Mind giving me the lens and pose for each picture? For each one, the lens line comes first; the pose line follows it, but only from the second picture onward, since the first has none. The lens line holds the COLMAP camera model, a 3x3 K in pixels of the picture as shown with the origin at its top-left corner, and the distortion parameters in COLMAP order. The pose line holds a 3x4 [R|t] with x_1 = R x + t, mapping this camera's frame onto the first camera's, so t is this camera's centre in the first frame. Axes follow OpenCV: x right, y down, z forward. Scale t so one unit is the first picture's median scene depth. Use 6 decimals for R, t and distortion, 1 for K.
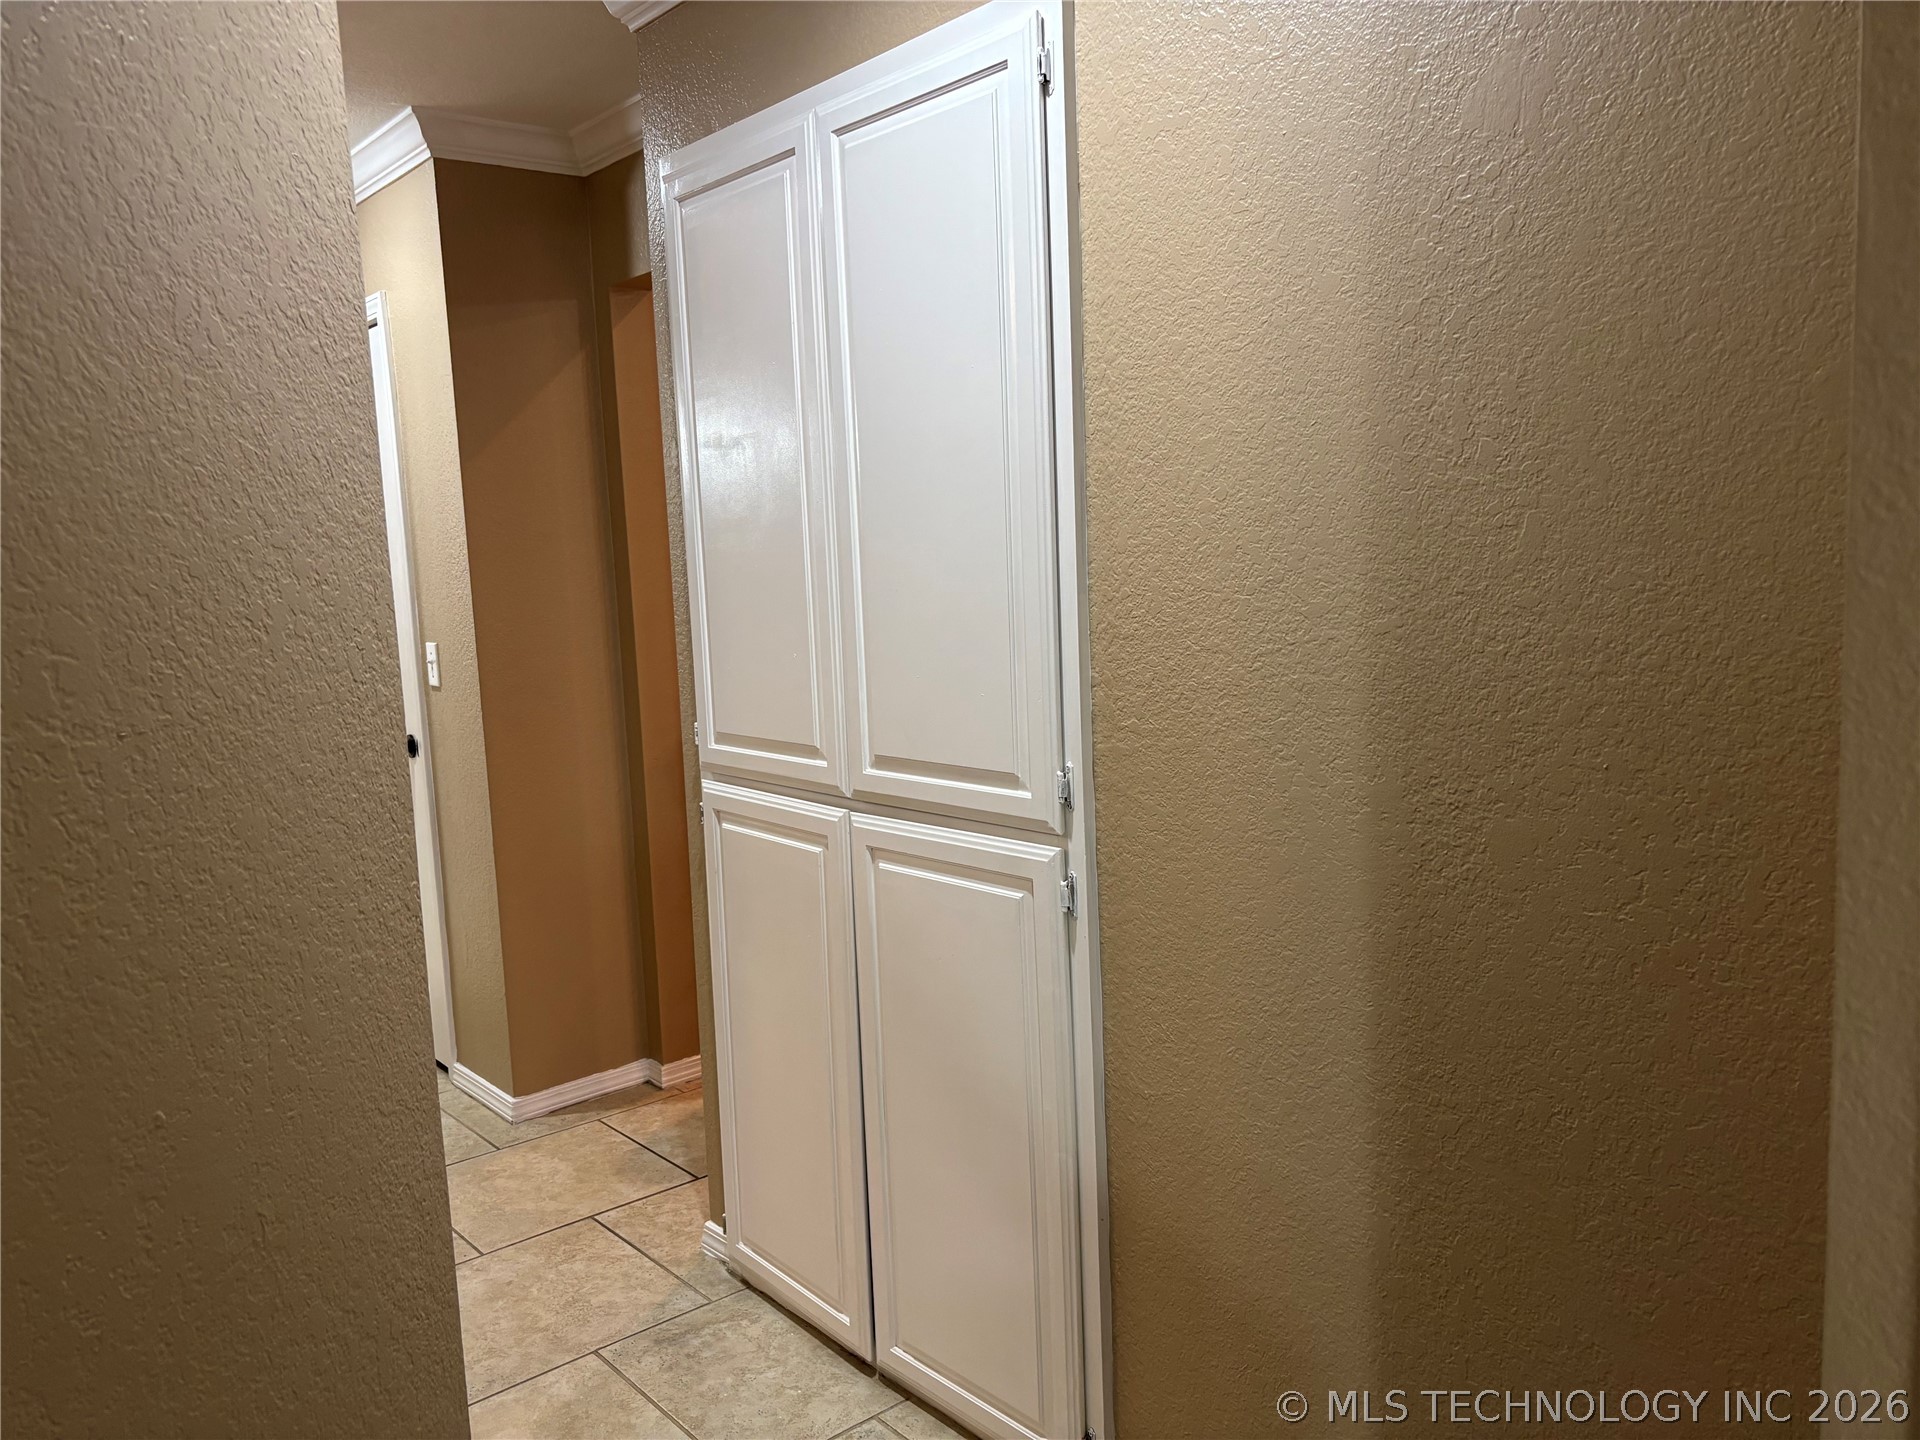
lens RADIAL K [[1451.3, 0, 960.9], [0, 1451.3, 719.0], [0, 0, 1]] dist [0.061573, -0.066753]
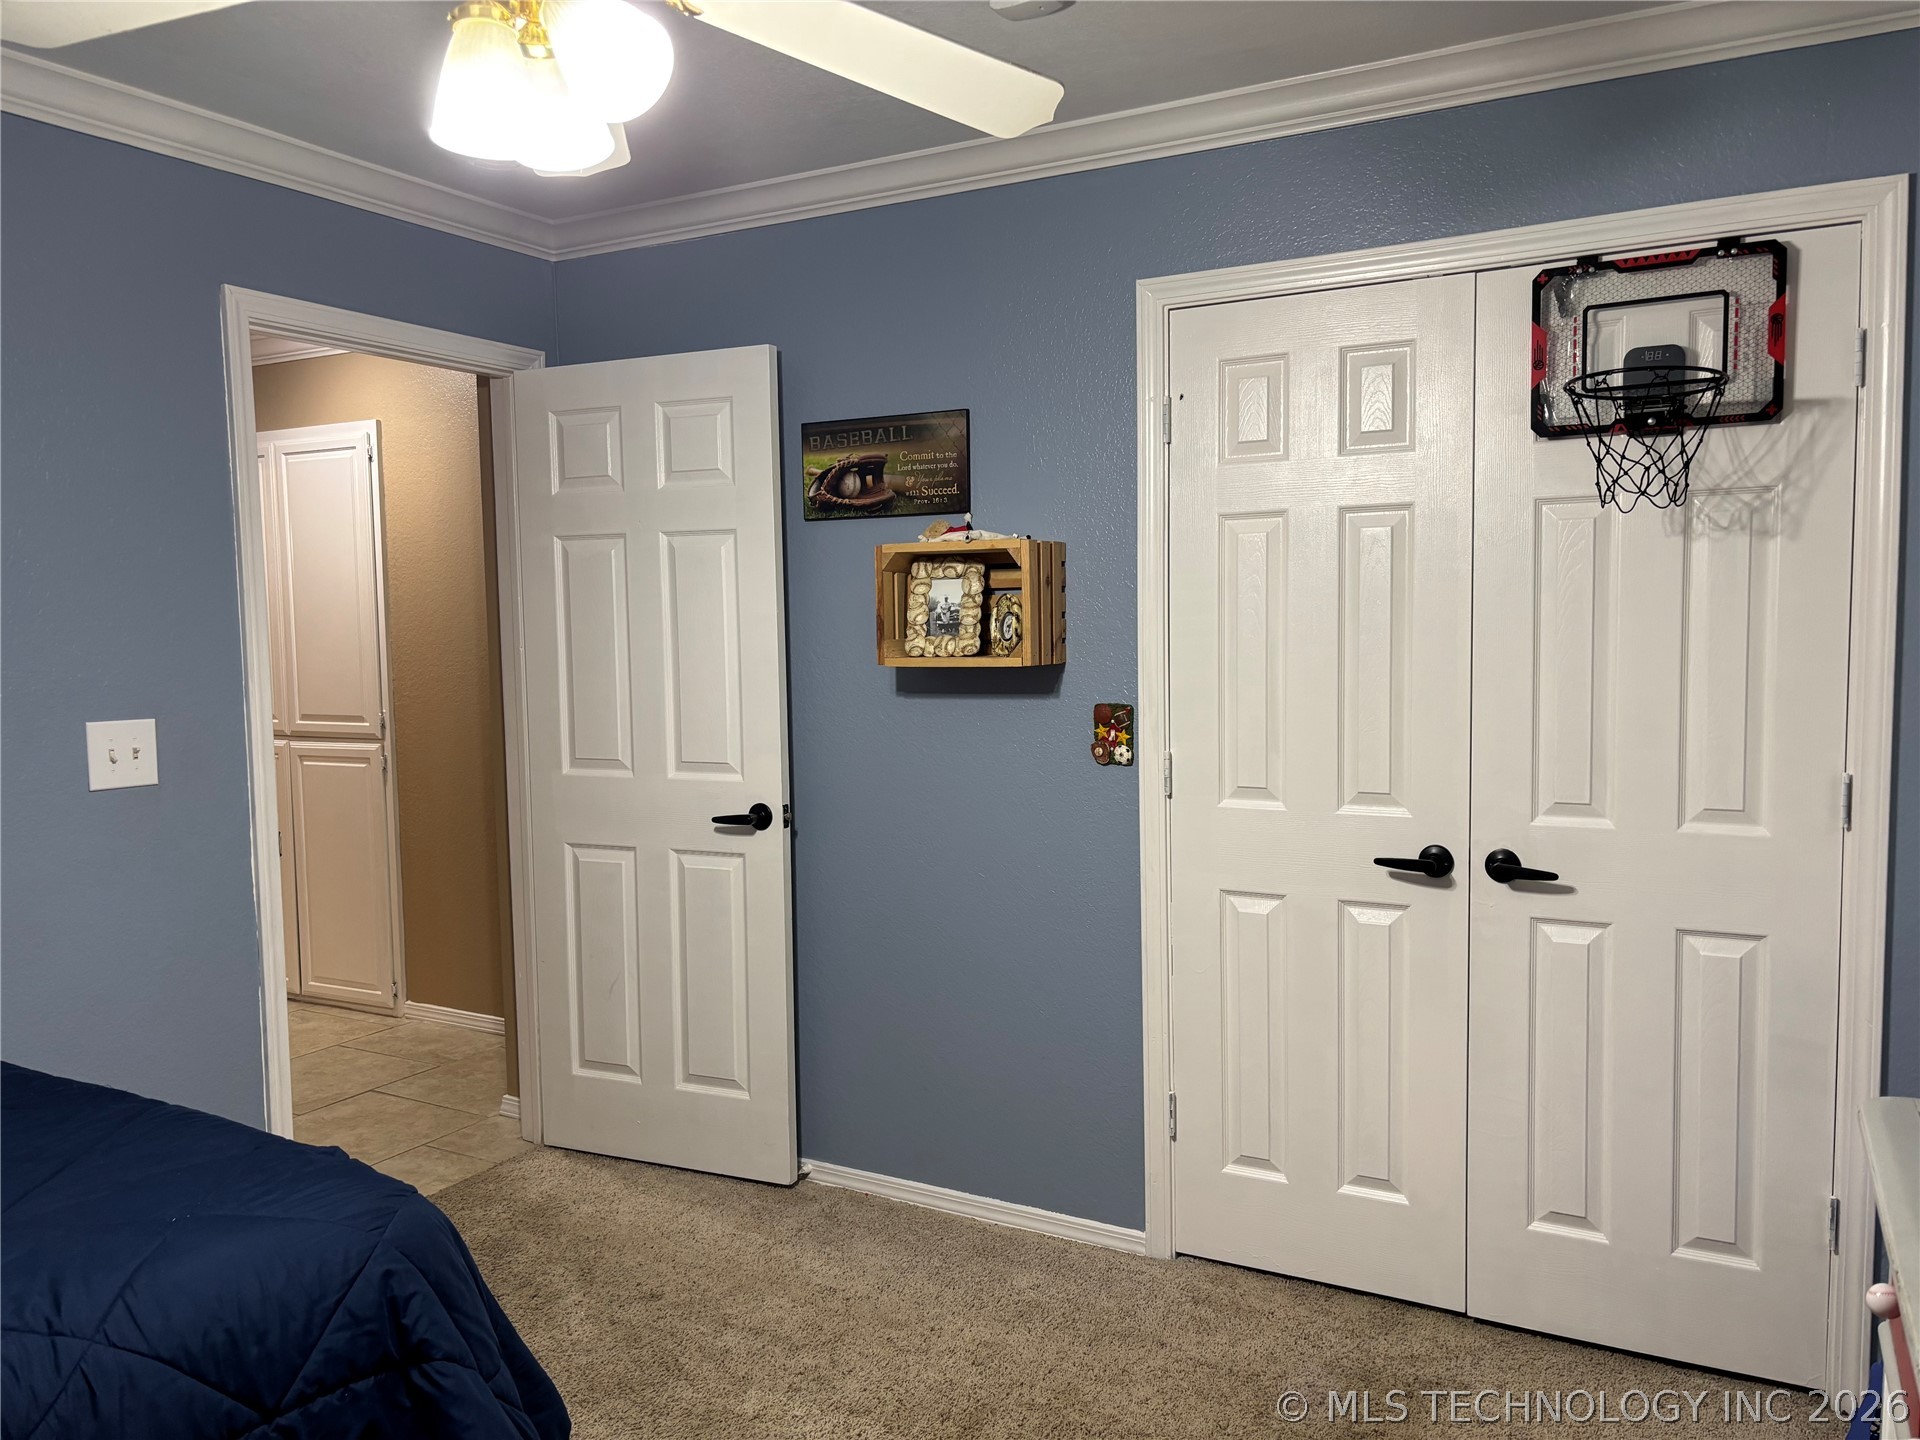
lens RADIAL K [[1451.3, 0, 963.3], [0, 1451.3, 721.8], [0, 0, 1]] dist [0.061573, -0.066753]
pose [[0.937743, -0.000853, 0.347329, 0.136096], [0.020544, 0.998382, -0.053013, 0.207828], [-0.346722, 0.056848, 0.936244, -1.783079]]
